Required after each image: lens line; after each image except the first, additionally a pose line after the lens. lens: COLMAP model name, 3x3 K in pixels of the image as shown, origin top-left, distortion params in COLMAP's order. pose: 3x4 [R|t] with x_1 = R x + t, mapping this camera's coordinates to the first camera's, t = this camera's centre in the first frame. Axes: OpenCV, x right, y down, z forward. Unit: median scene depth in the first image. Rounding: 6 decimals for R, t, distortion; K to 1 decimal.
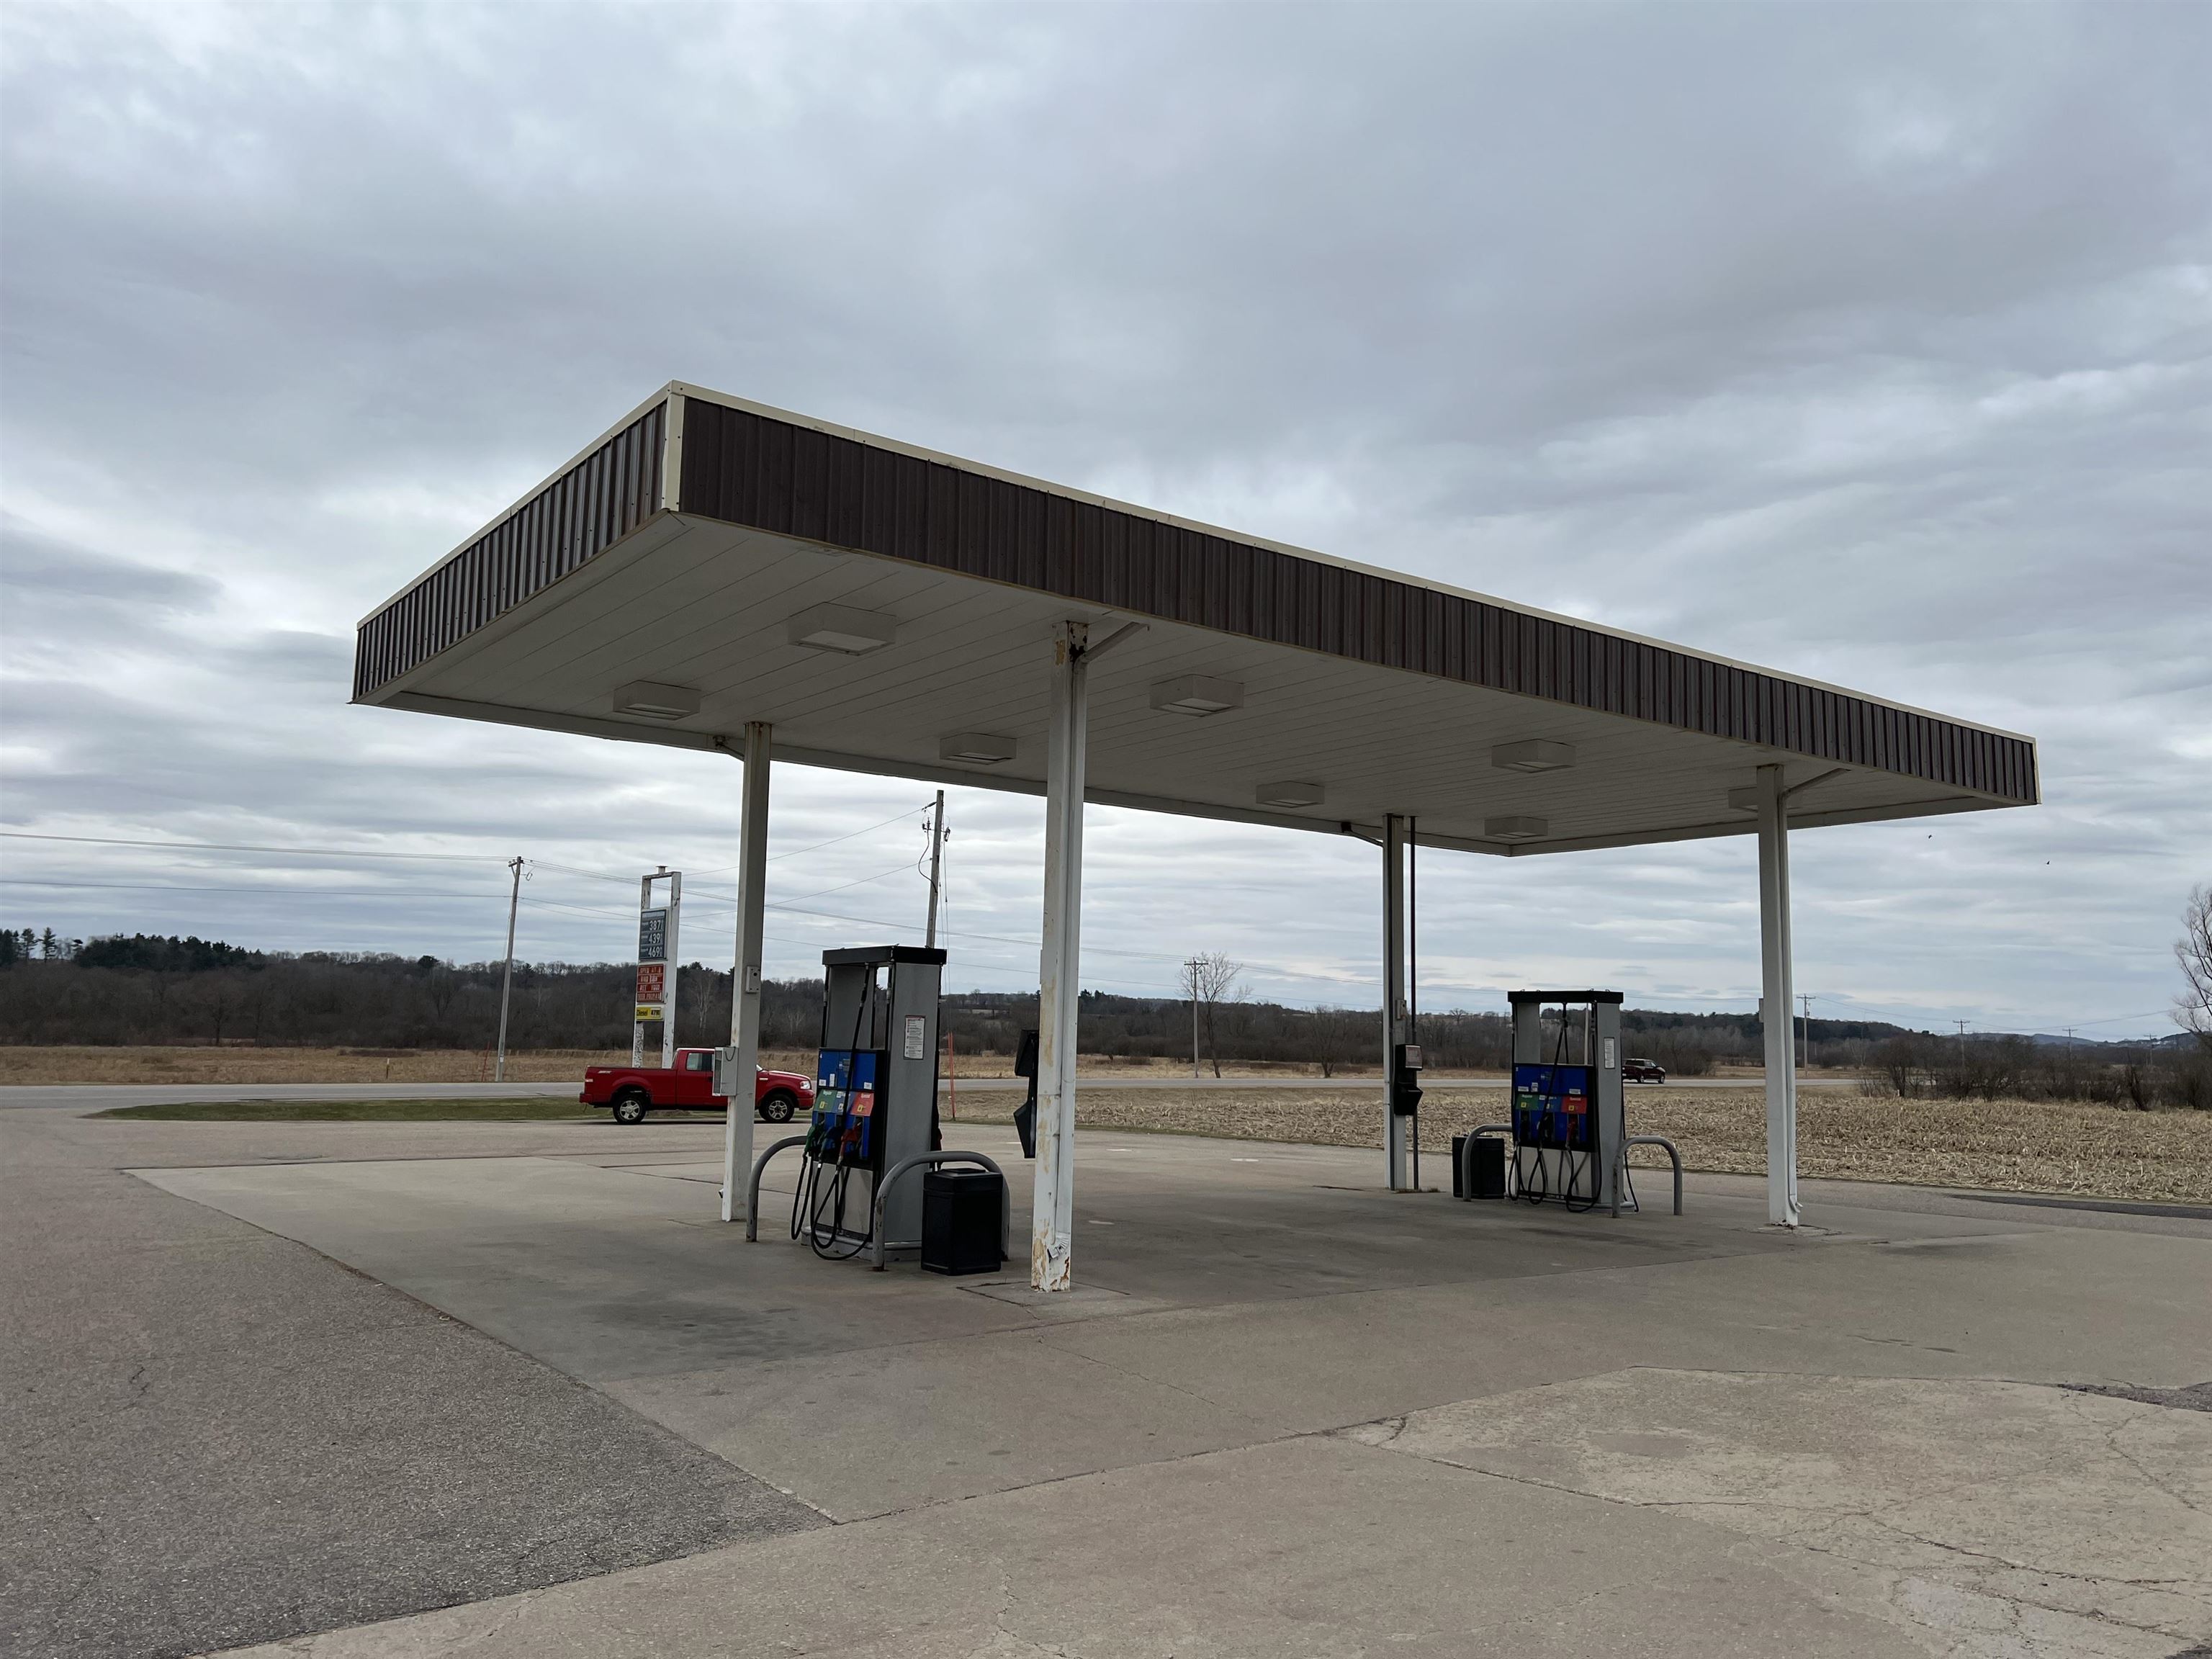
lens RADIAL K [[1664.6, 0, 1114.9], [0, 1664.6, 814.7], [0, 0, 1]] dist [0.071740, -0.087433]
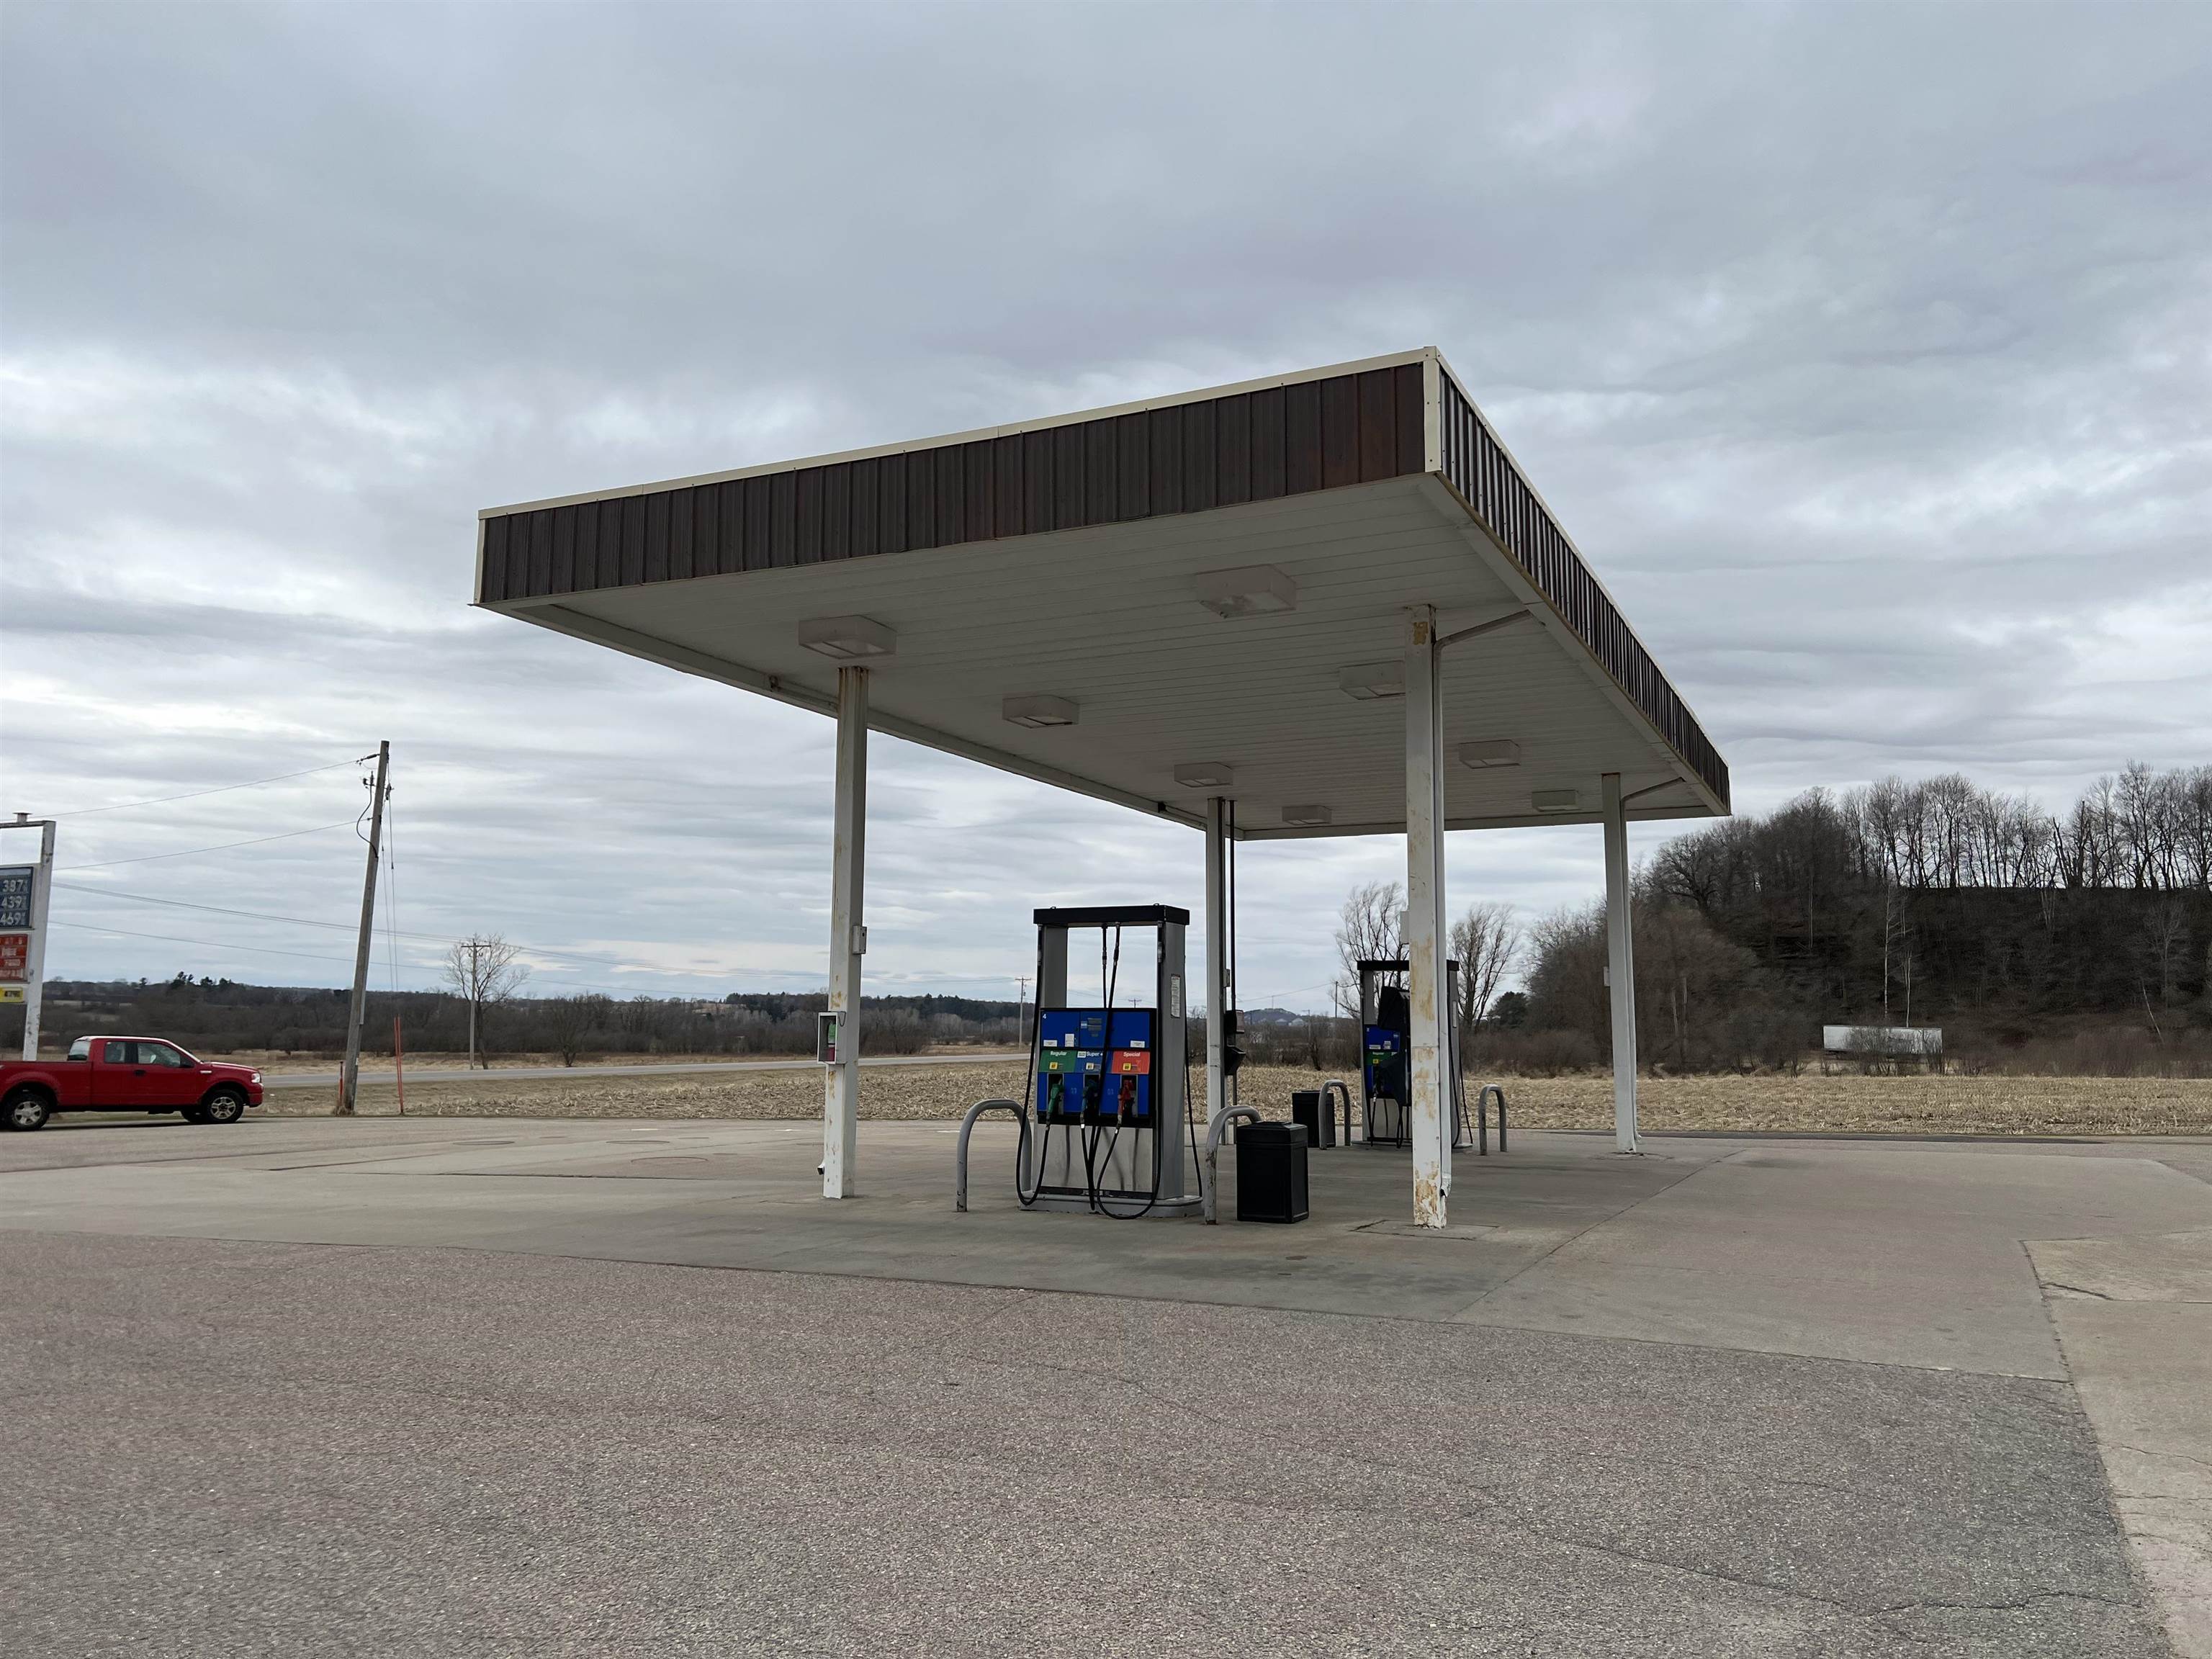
lens RADIAL K [[1664.6, 0, 1131.0], [0, 1664.6, 776.2], [0, 0, 1]] dist [0.071740, -0.087433]
pose [[0.887020, 0.056068, 0.458314, -0.176234], [-0.049829, 0.998427, -0.025705, 0.007873], [-0.459035, -0.000037, 0.888418, 0.032222]]
